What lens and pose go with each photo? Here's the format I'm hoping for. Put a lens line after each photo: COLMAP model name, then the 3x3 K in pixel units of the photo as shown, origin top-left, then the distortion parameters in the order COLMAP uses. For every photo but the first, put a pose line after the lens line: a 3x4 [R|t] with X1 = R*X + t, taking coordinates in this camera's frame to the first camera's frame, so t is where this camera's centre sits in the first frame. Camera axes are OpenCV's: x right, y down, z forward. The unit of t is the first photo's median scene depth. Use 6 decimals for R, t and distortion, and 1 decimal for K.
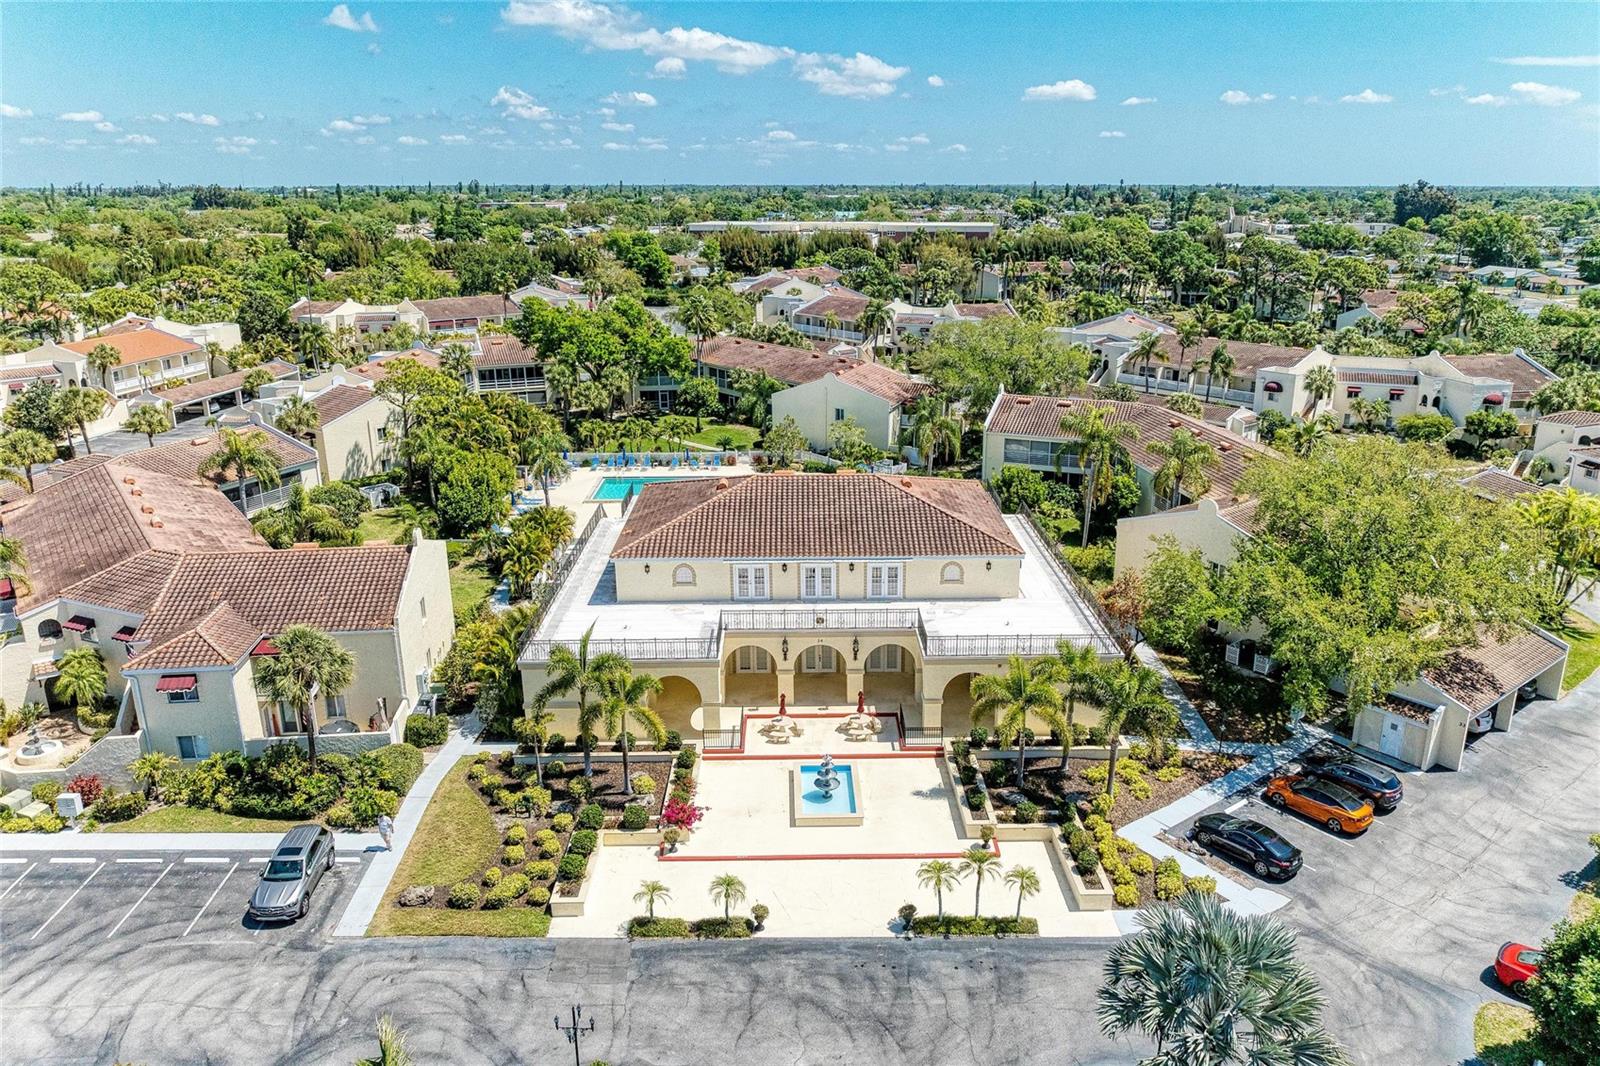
lens RADIAL K [[1130.1, 0, 804.5], [0, 1130.1, 528.8], [0, 0, 1]] dist [-0.017934, 0.002148]
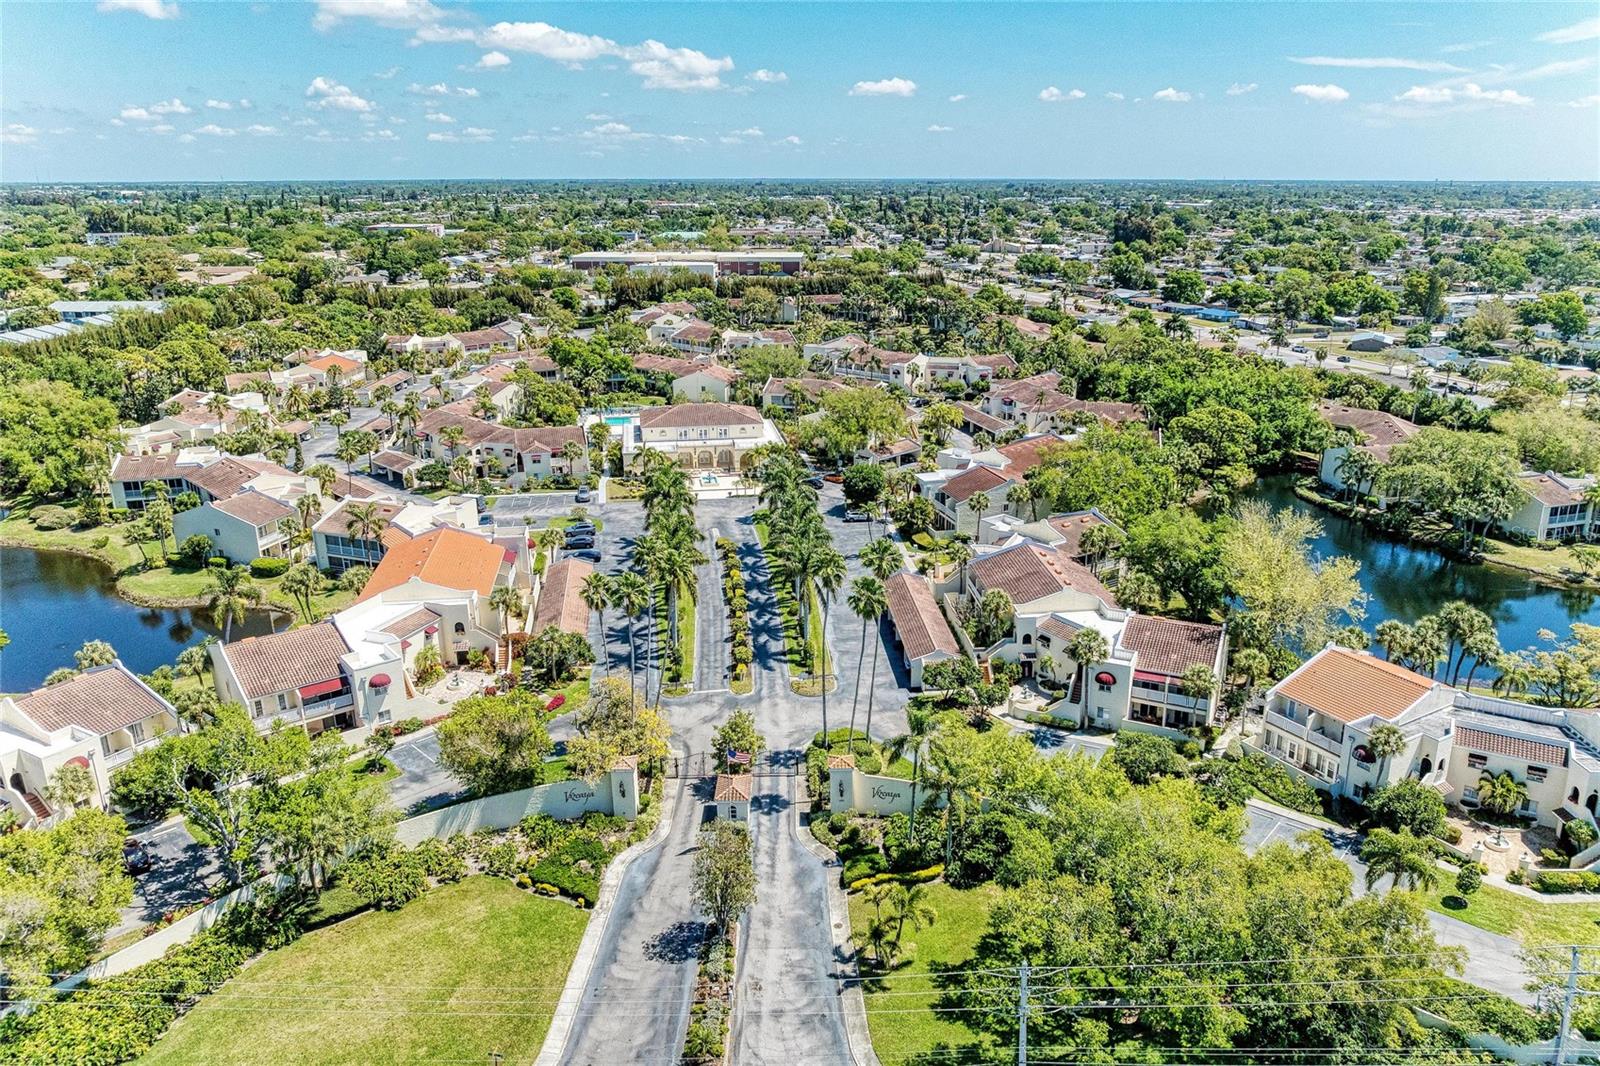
lens RADIAL K [[1130.1, 0, 804.5], [0, 1130.1, 528.8], [0, 0, 1]] dist [-0.017934, 0.002148]
pose [[0.990551, -0.041347, 0.130762, -0.084782], [0.040567, 0.999140, 0.008625, 0.188388], [-0.131006, -0.003239, 0.991376, -1.430520]]
